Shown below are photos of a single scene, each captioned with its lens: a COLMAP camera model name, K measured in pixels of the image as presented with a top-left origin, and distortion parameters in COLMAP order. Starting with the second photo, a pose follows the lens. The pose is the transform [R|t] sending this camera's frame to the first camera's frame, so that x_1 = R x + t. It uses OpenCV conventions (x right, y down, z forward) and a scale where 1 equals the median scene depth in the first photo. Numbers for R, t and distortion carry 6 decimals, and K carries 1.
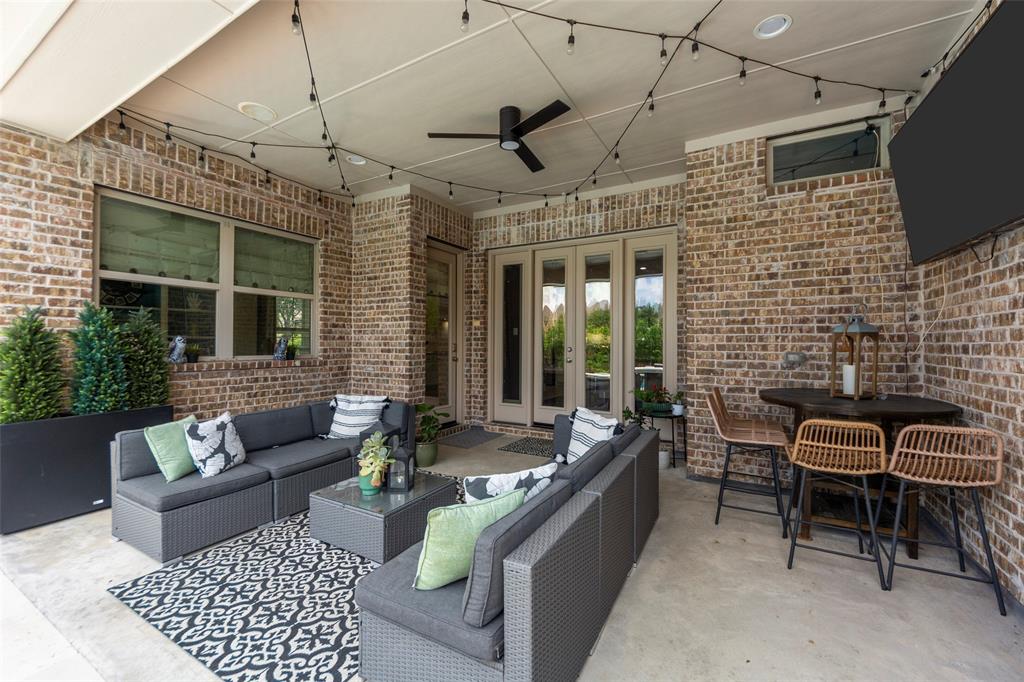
lens RADIAL K [[410.2, 0, 515.6], [0, 410.2, 341.1], [0, 0, 1]] dist [0.001993, -0.000026]
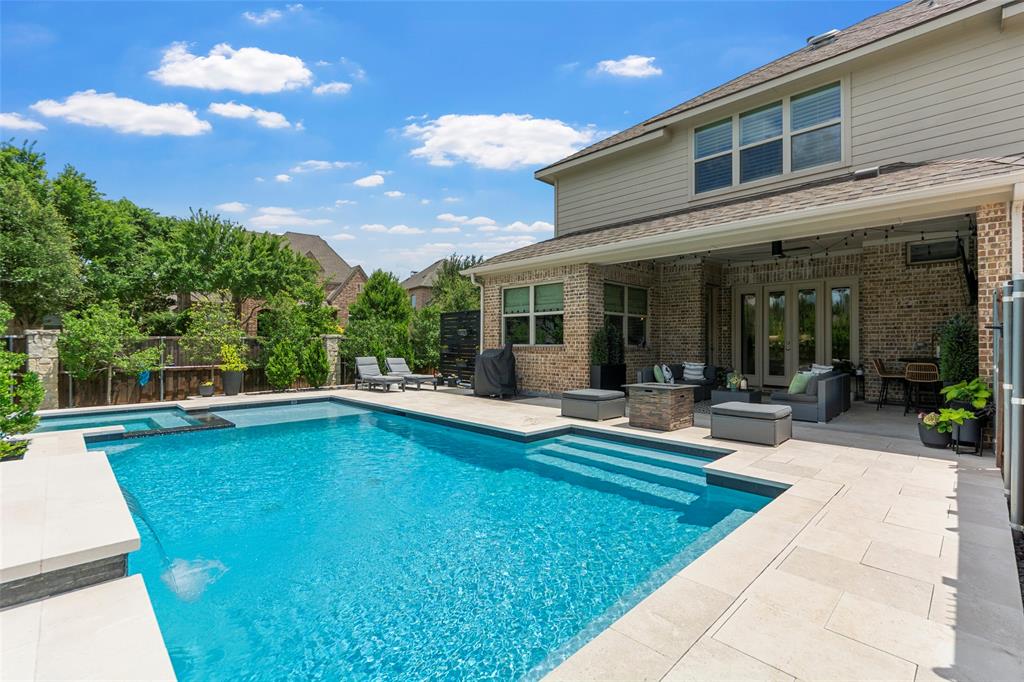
lens RADIAL K [[458.7, 0, 513.1], [0, 458.7, 340.5], [0, 0, 1]] dist [-0.005708, -0.001012]
pose [[0.962491, -0.003110, -0.271295, -0.691039], [0.002283, 0.999992, -0.003364, 0.021599], [0.271303, 0.002618, 0.962490, -1.775494]]
